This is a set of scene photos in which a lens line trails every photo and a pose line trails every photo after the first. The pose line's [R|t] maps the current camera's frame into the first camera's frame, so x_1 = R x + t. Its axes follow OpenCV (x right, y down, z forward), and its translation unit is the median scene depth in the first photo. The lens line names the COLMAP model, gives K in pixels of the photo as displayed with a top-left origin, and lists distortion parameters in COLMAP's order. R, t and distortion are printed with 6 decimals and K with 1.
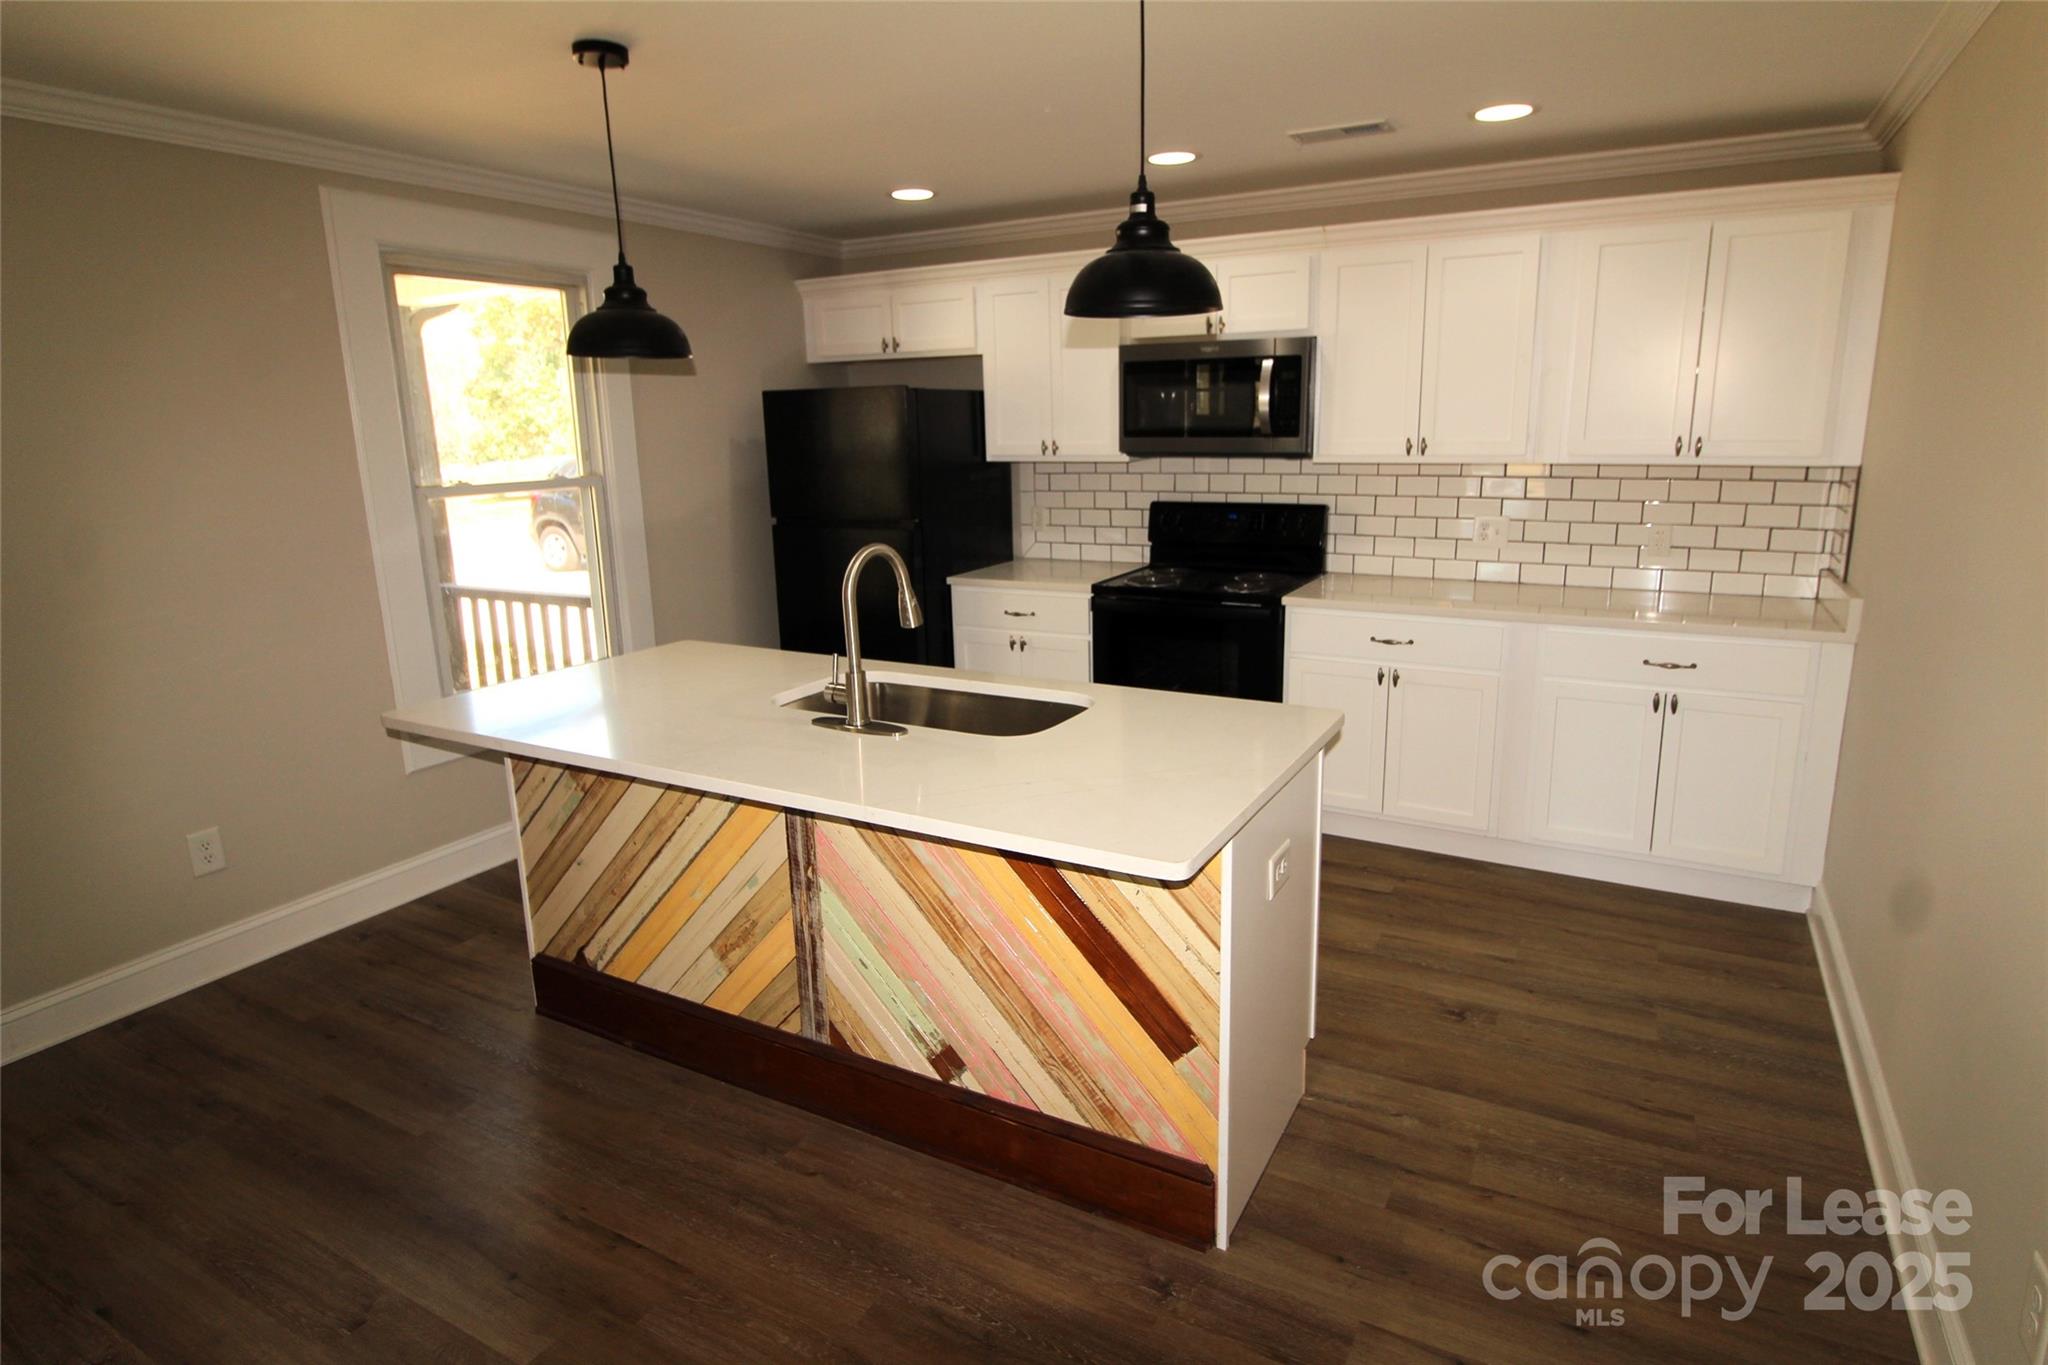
lens RADIAL K [[1094.5, 0, 1044.1], [0, 1094.5, 662.8], [0, 0, 1]] dist [0.011656, -0.017611]
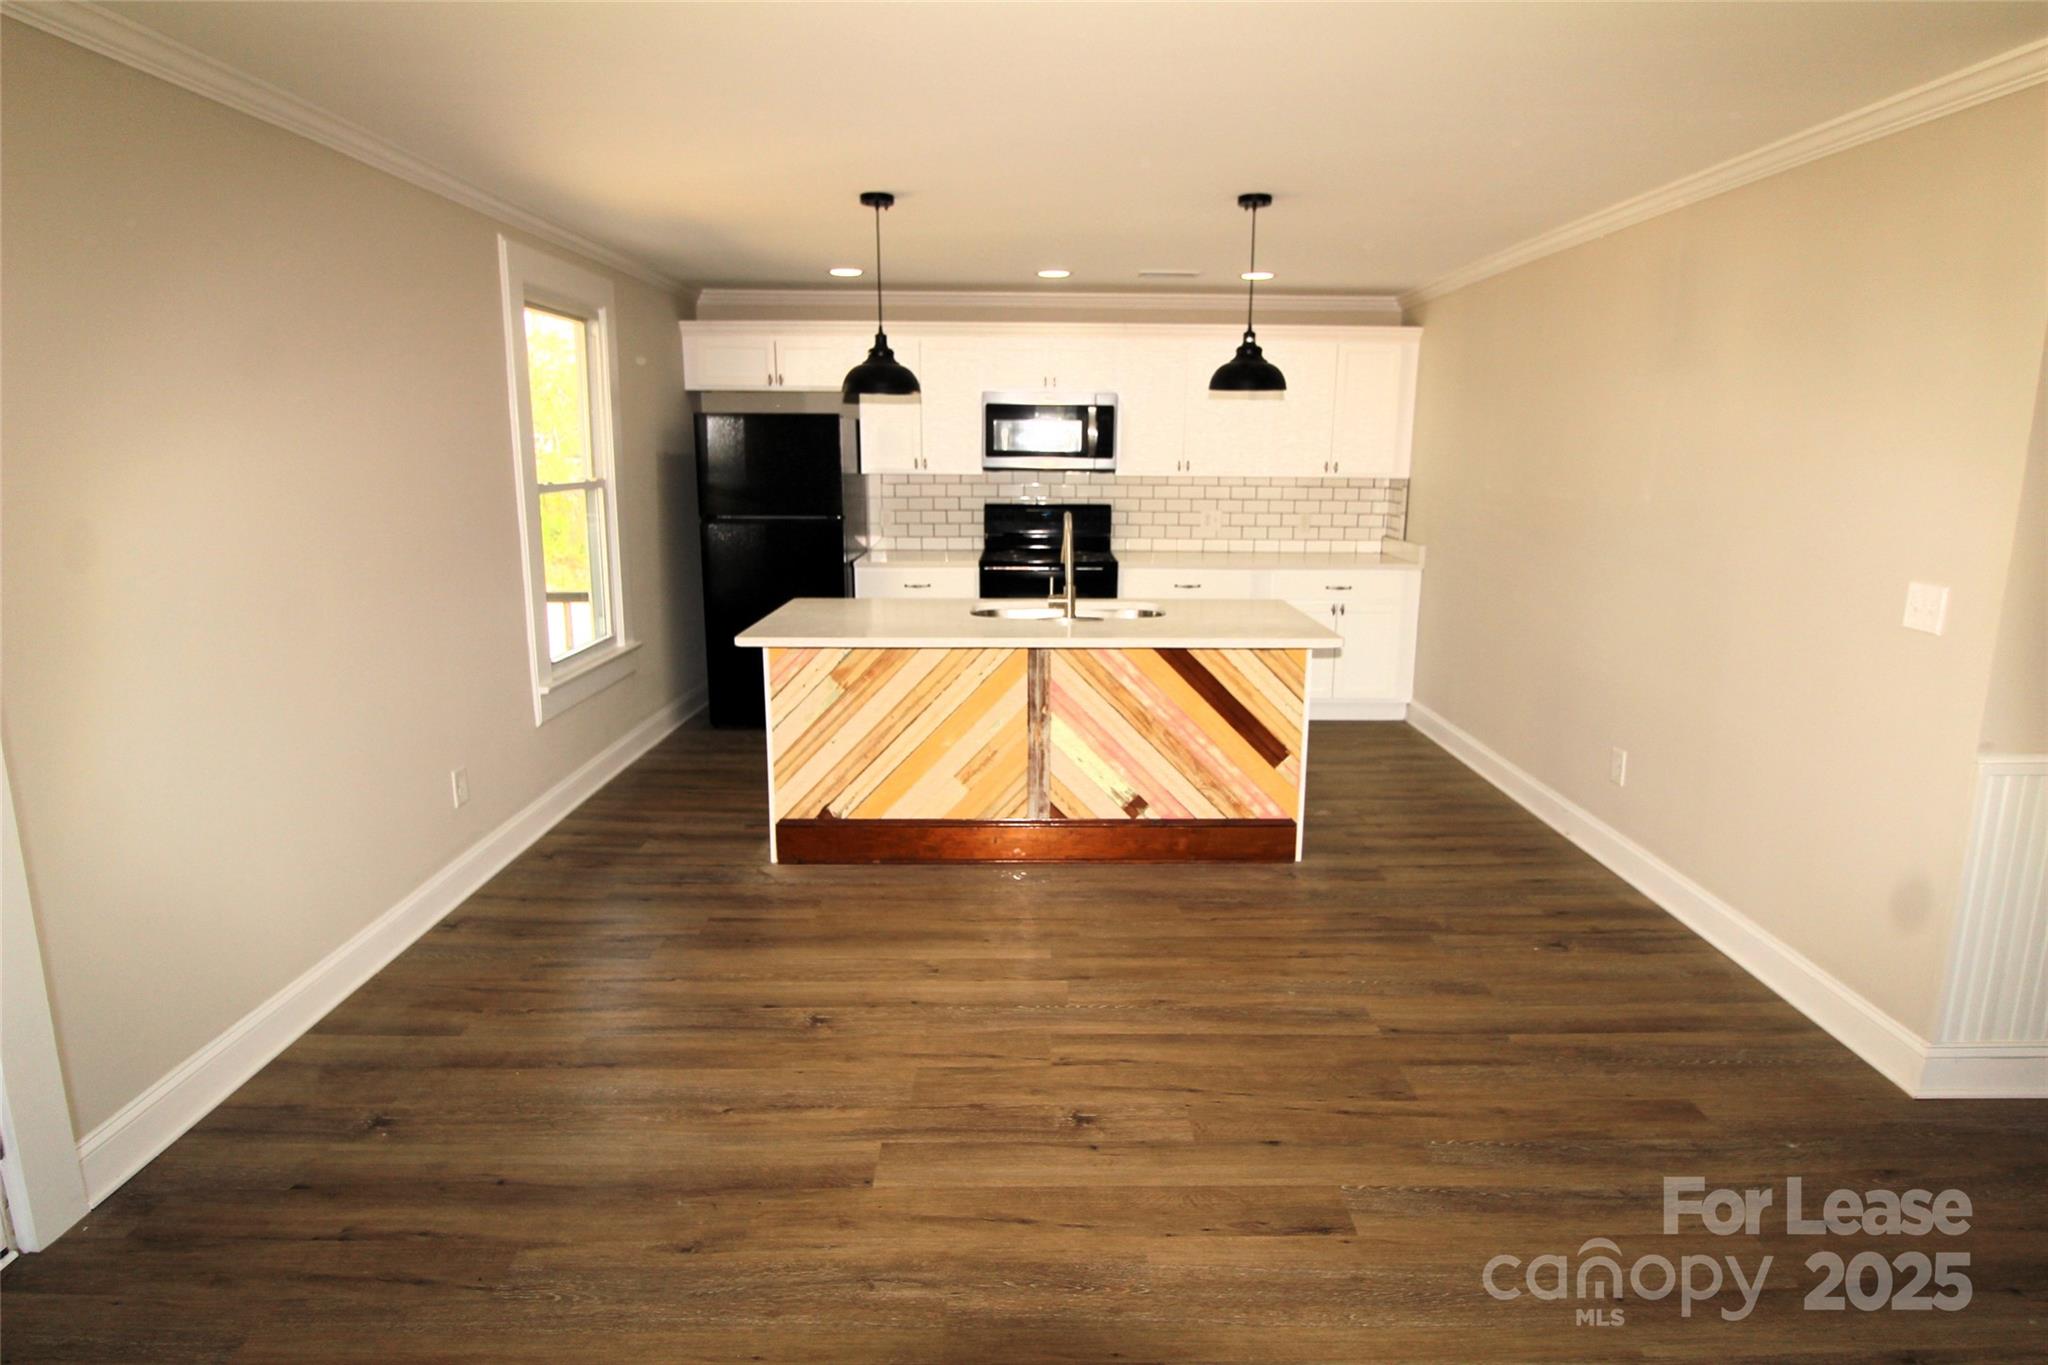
lens RADIAL K [[1094.5, 0, 1044.1], [0, 1094.5, 662.8], [0, 0, 1]] dist [0.011656, -0.017611]
pose [[0.868652, -0.071441, 0.490245, -0.871314], [0.085365, 0.996331, -0.006065, 0.111029], [-0.488013, 0.047118, 0.871564, -0.382153]]
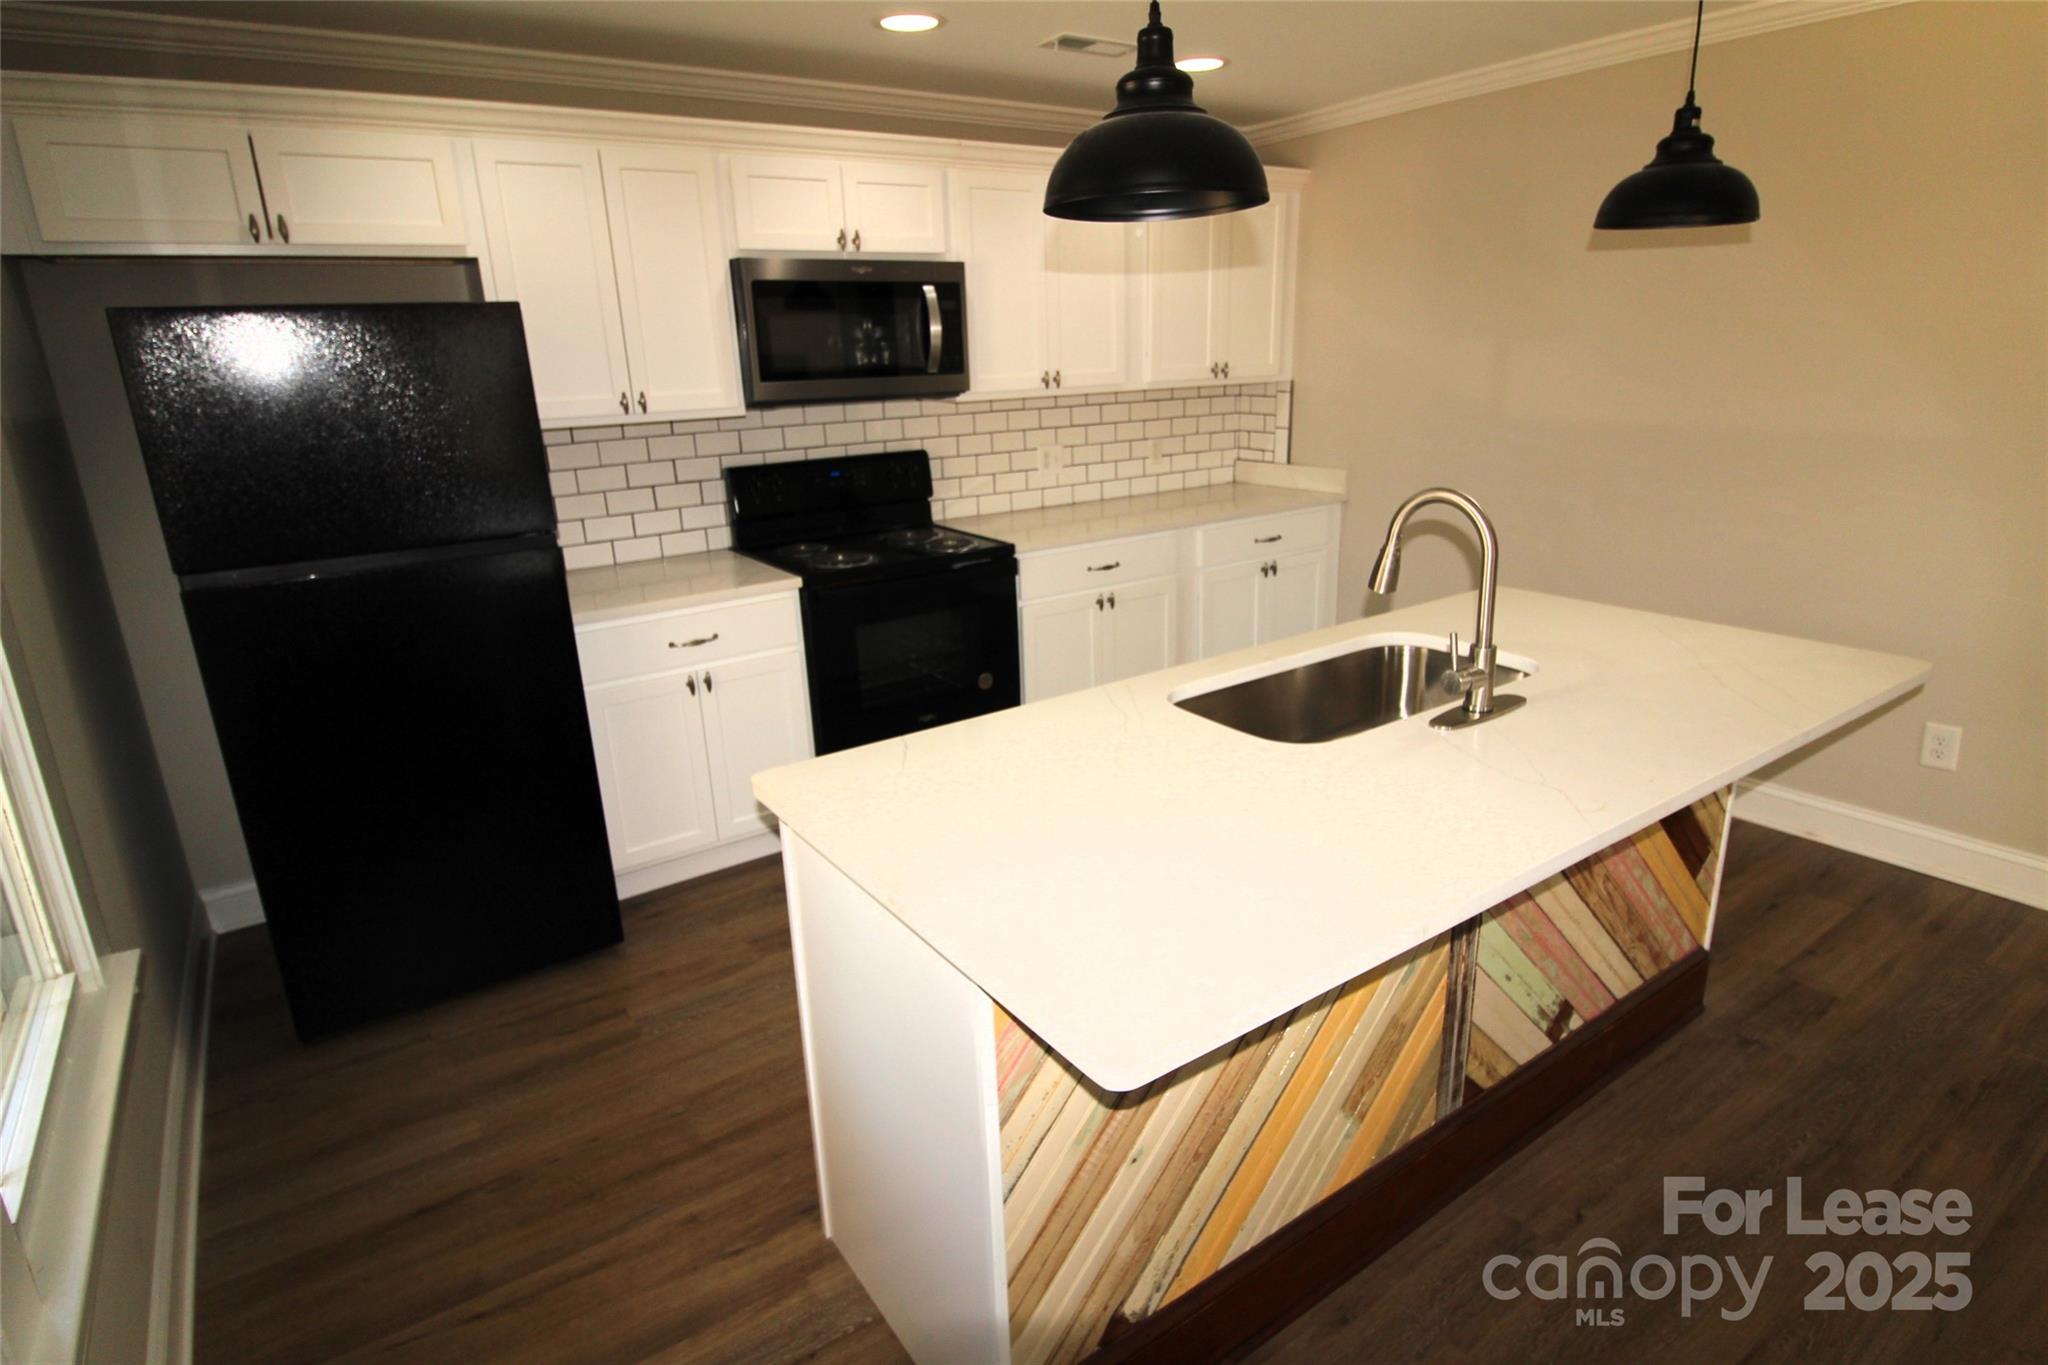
lens RADIAL K [[1113.4, 0, 1038.1], [0, 1113.4, 681.3], [0, 0, 1]] dist [-0.000995, -0.001432]
pose [[0.443006, -0.257091, 0.858866, -0.854265], [0.221321, 0.959712, 0.173120, -0.148746], [-0.868771, 0.113392, 0.482057, 0.737905]]
